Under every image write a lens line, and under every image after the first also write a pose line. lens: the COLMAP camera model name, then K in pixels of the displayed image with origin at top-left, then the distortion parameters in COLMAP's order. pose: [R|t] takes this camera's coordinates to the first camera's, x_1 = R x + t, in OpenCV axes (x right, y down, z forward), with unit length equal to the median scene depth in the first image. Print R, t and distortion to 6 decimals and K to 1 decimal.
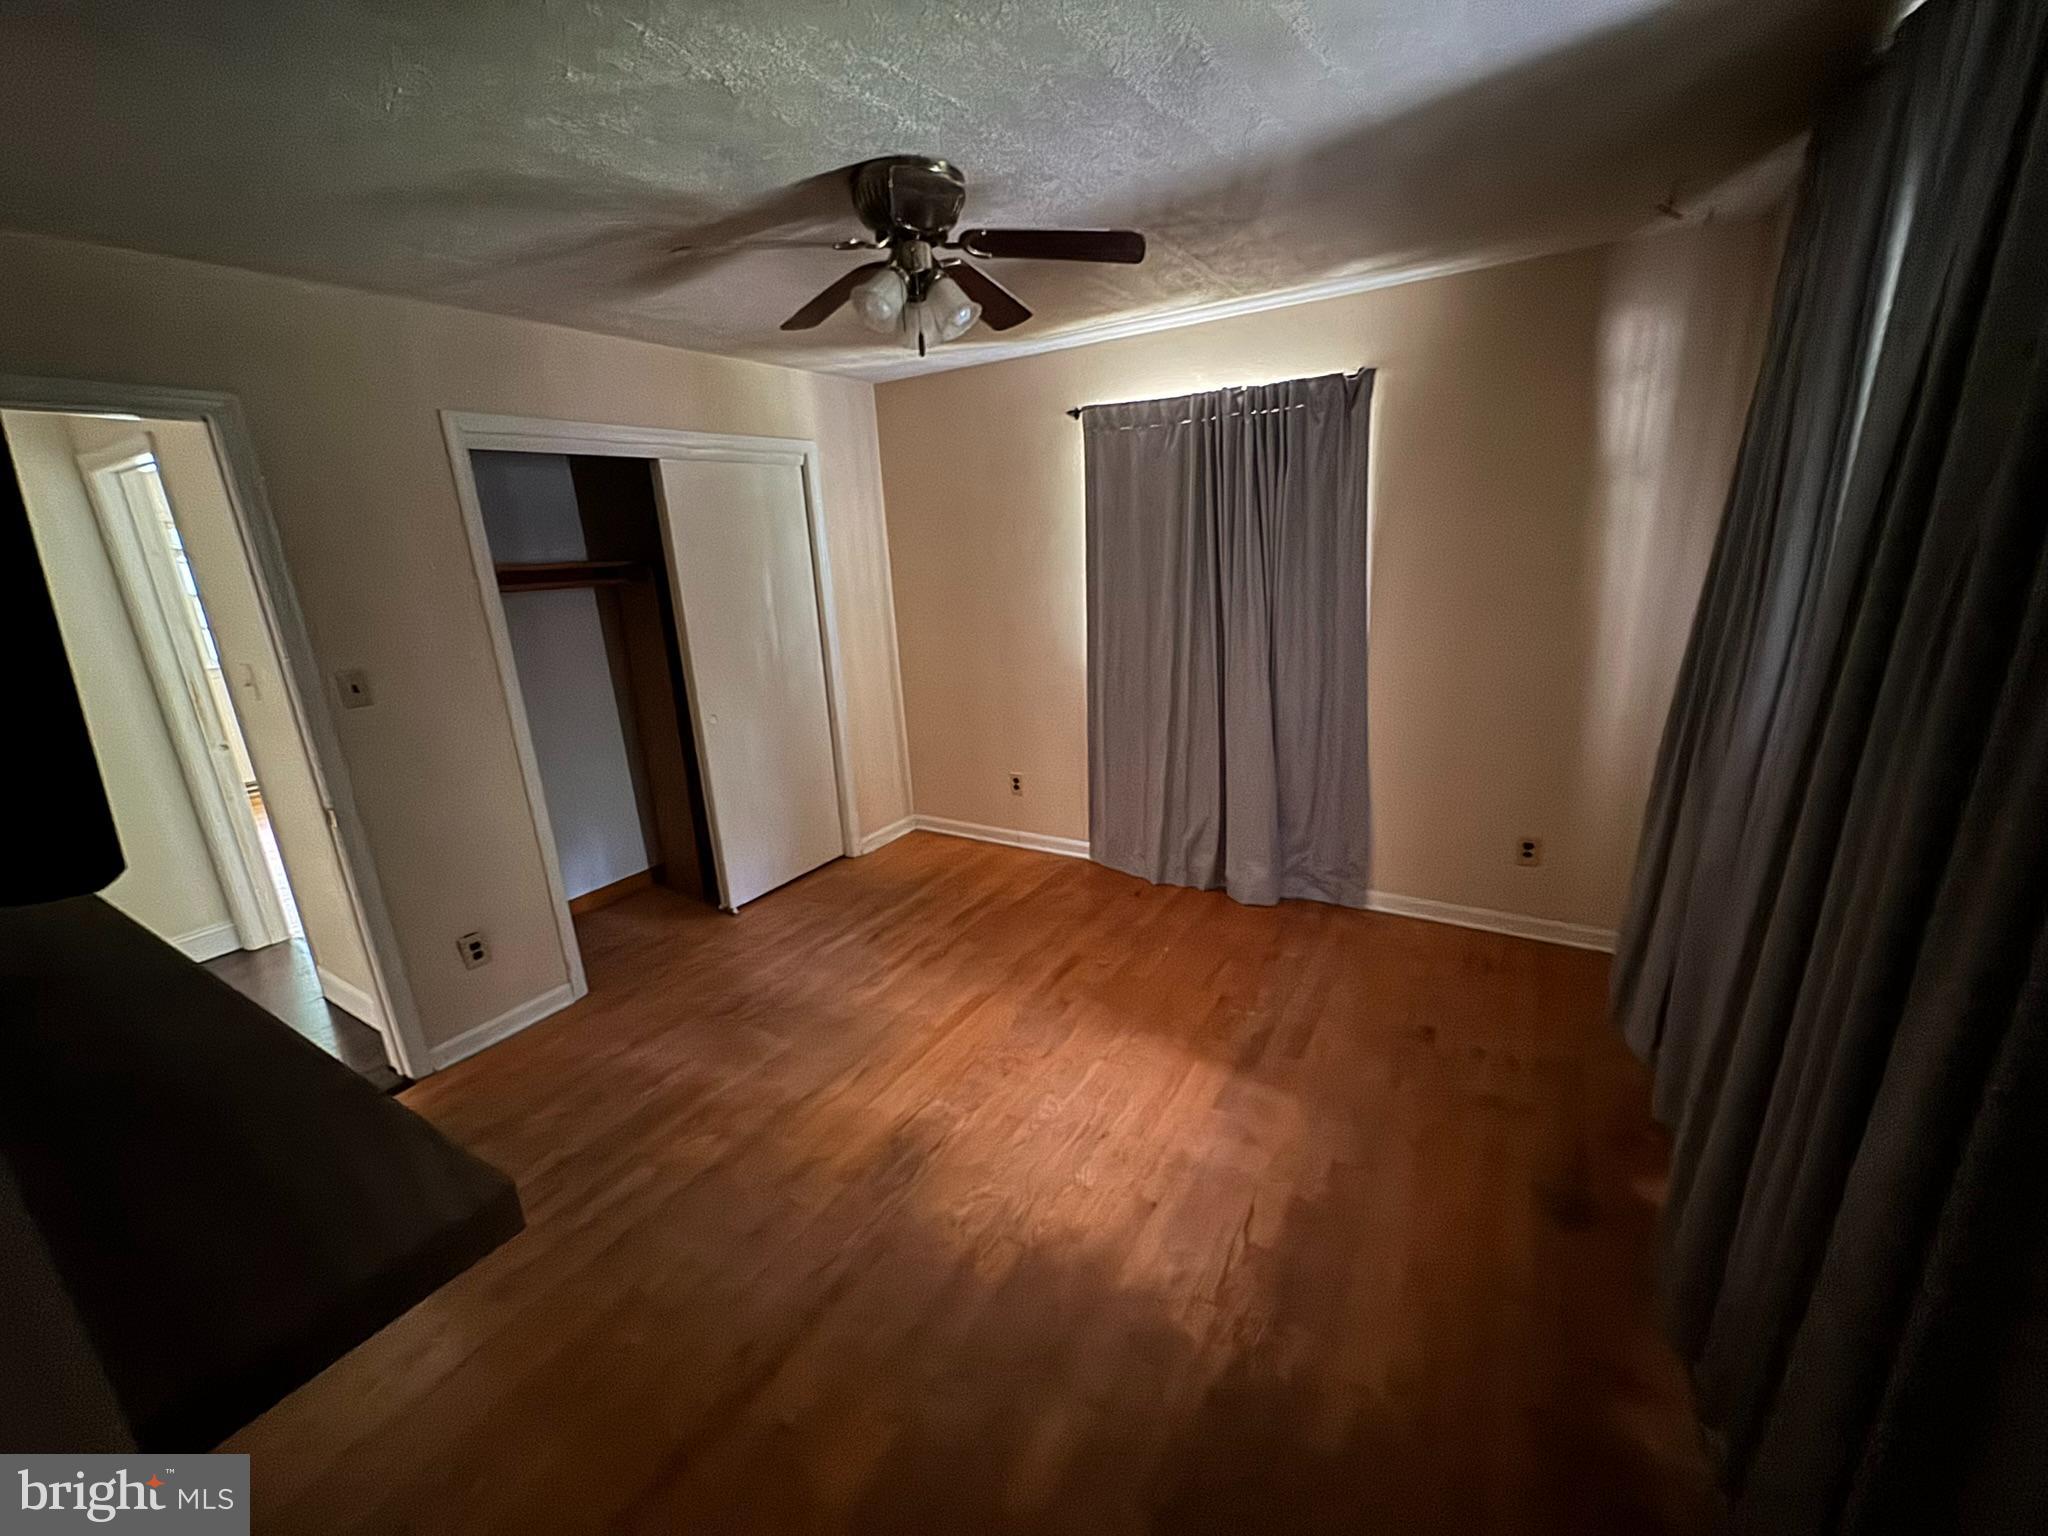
lens RADIAL K [[805.7, 0, 1035.5], [0, 805.7, 769.7], [0, 0, 1]] dist [-0.003794, 0.000447]
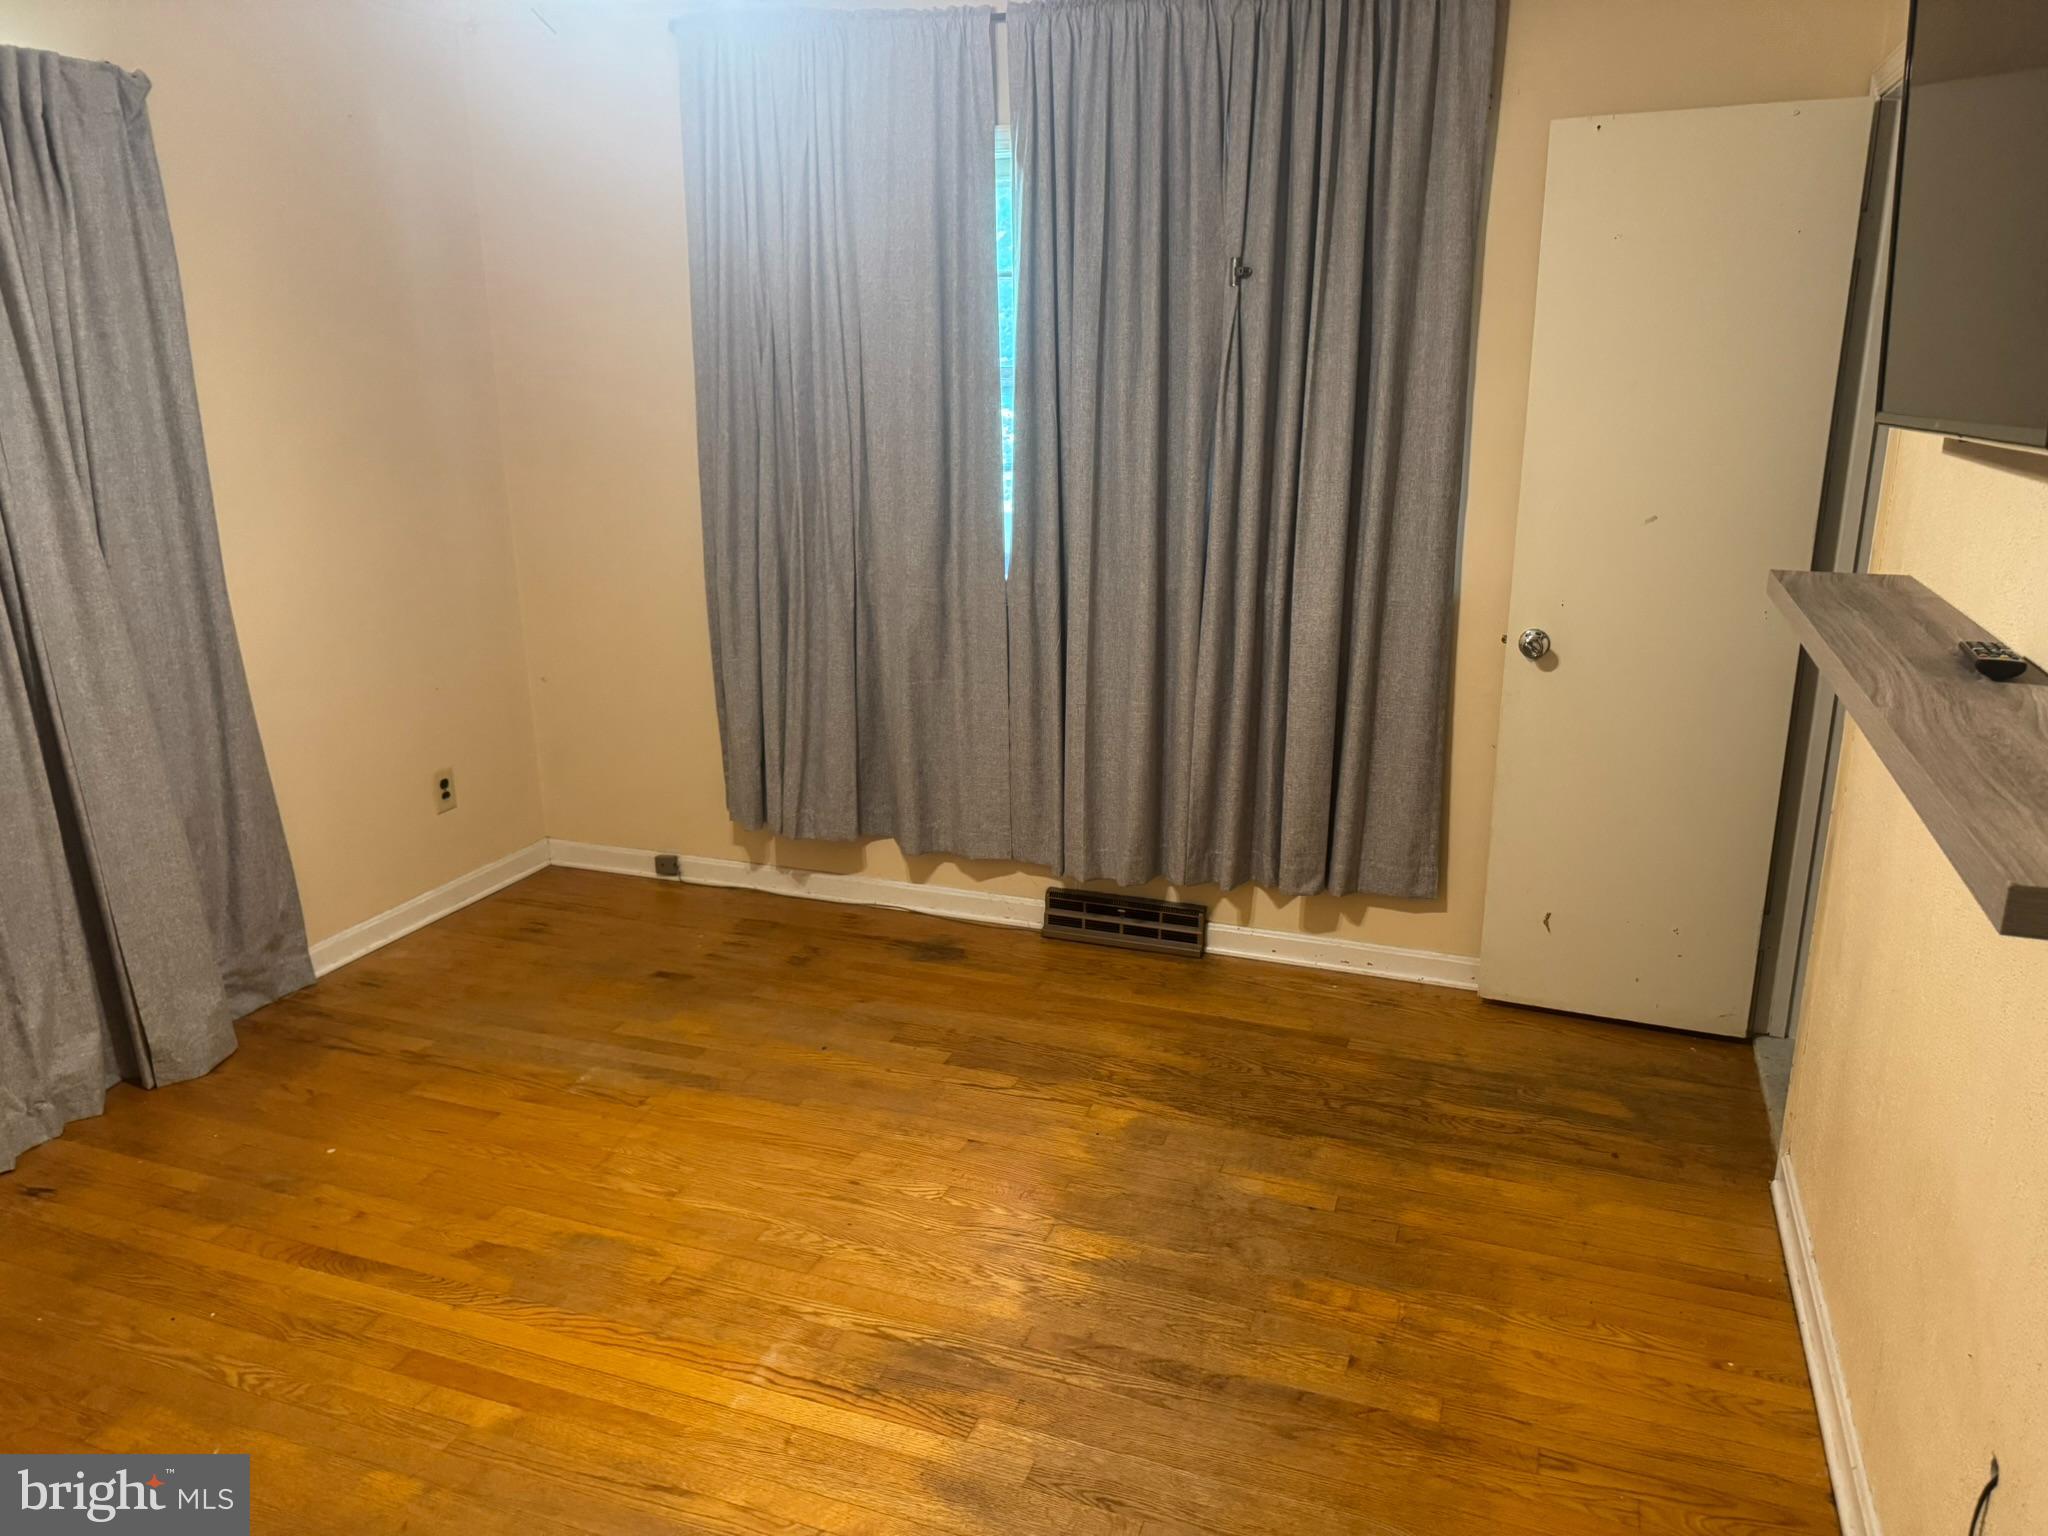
lens RADIAL K [[1442.2, 0, 1034.6], [0, 1442.2, 775.6], [0, 0, 1]] dist [0.033208, -0.030257]
pose [[-0.199249, -0.223620, 0.954093, -0.768495], [0.280324, 0.919923, 0.274153, -0.125457], [-0.938999, 0.322080, -0.120608, 0.636770]]
